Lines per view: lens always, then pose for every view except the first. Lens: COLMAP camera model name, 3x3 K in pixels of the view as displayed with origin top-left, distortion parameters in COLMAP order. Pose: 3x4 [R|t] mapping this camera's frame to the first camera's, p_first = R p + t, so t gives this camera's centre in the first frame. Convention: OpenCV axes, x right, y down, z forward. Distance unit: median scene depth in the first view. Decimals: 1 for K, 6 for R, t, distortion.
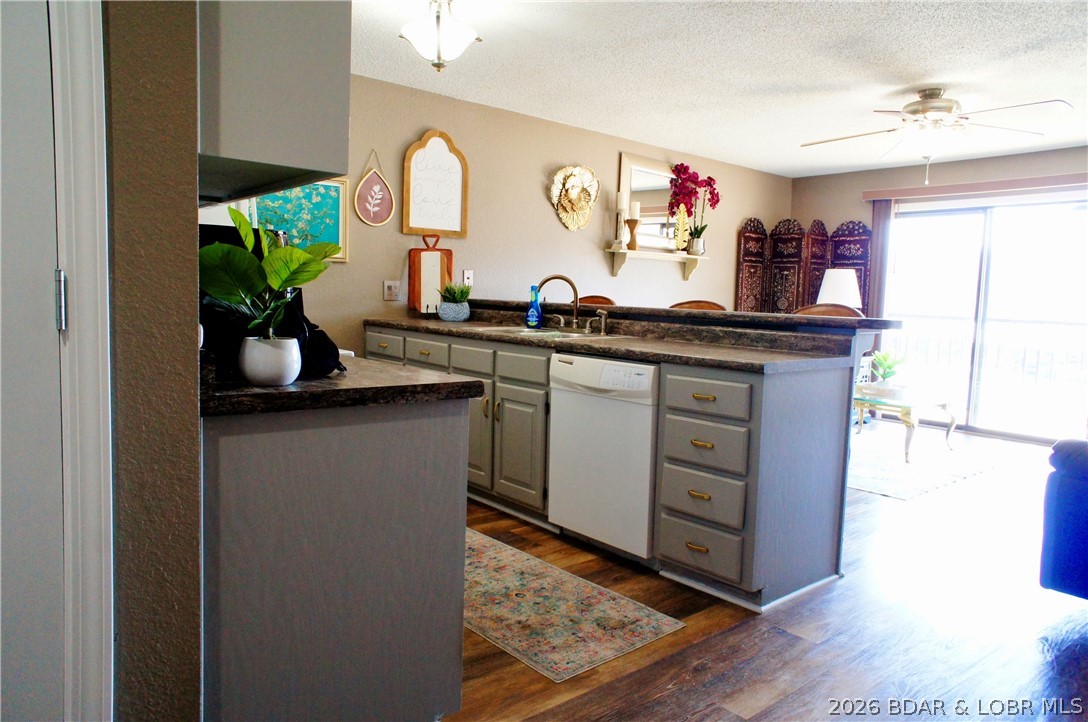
lens RADIAL K [[747.8, 0, 537.7], [0, 747.8, 362.2], [0, 0, 1]] dist [-0.071371, 0.093190]
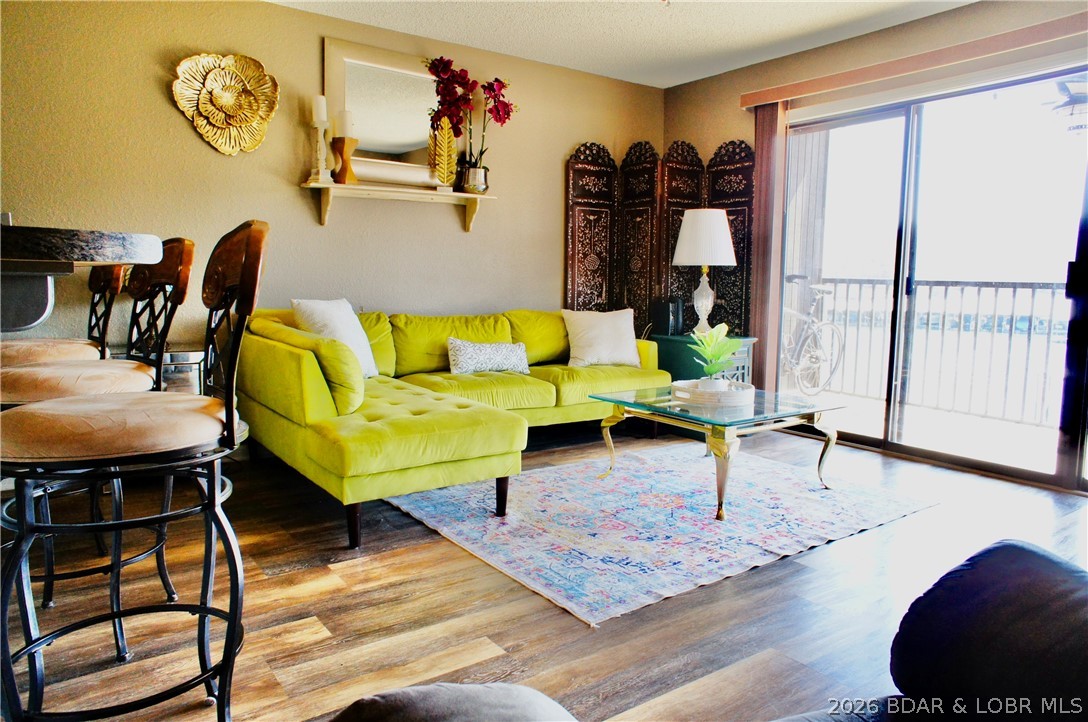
lens RADIAL K [[747.8, 0, 543.1], [0, 747.8, 358.4], [0, 0, 1]] dist [-0.071371, 0.093190]
pose [[0.996925, -0.010558, -0.077649, 0.311665], [0.011895, 0.999789, 0.016767, -0.003088], [0.077456, -0.017639, 0.996840, 0.306620]]
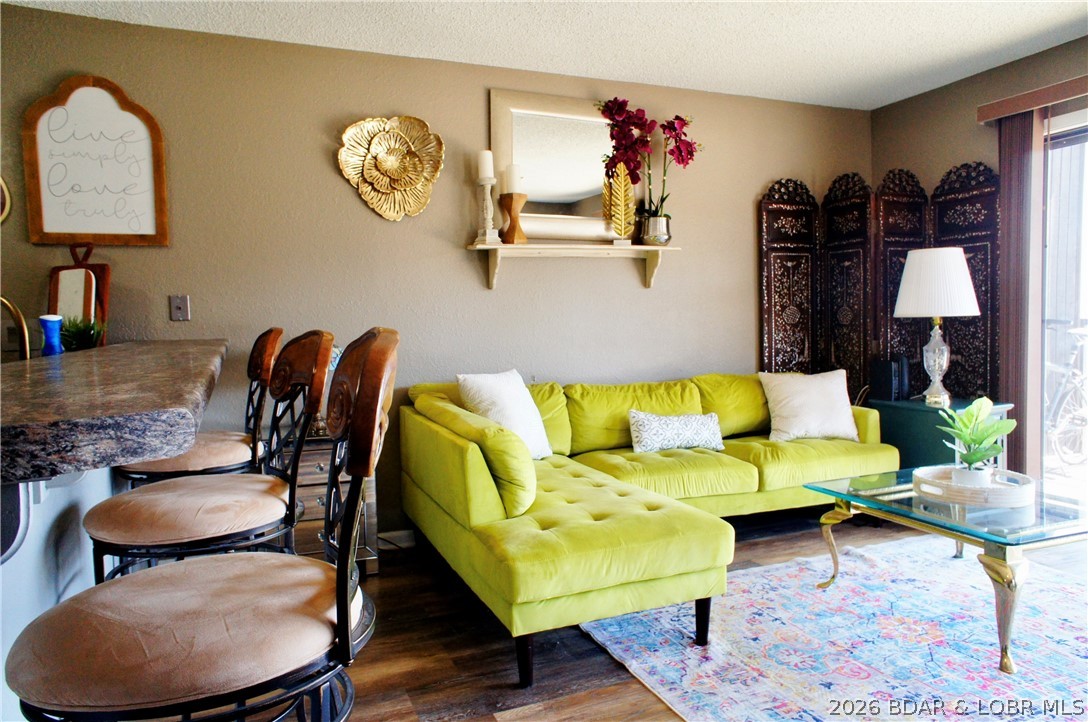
lens RADIAL K [[743.2, 0, 539.5], [0, 743.2, 359.5], [0, 0, 1]] dist [-0.050574, 0.057364]
pose [[0.951450, -0.036186, -0.305669, 0.290255], [0.025259, 0.998895, -0.039631, -0.027565], [0.306765, 0.029986, 0.951313, 0.378812]]
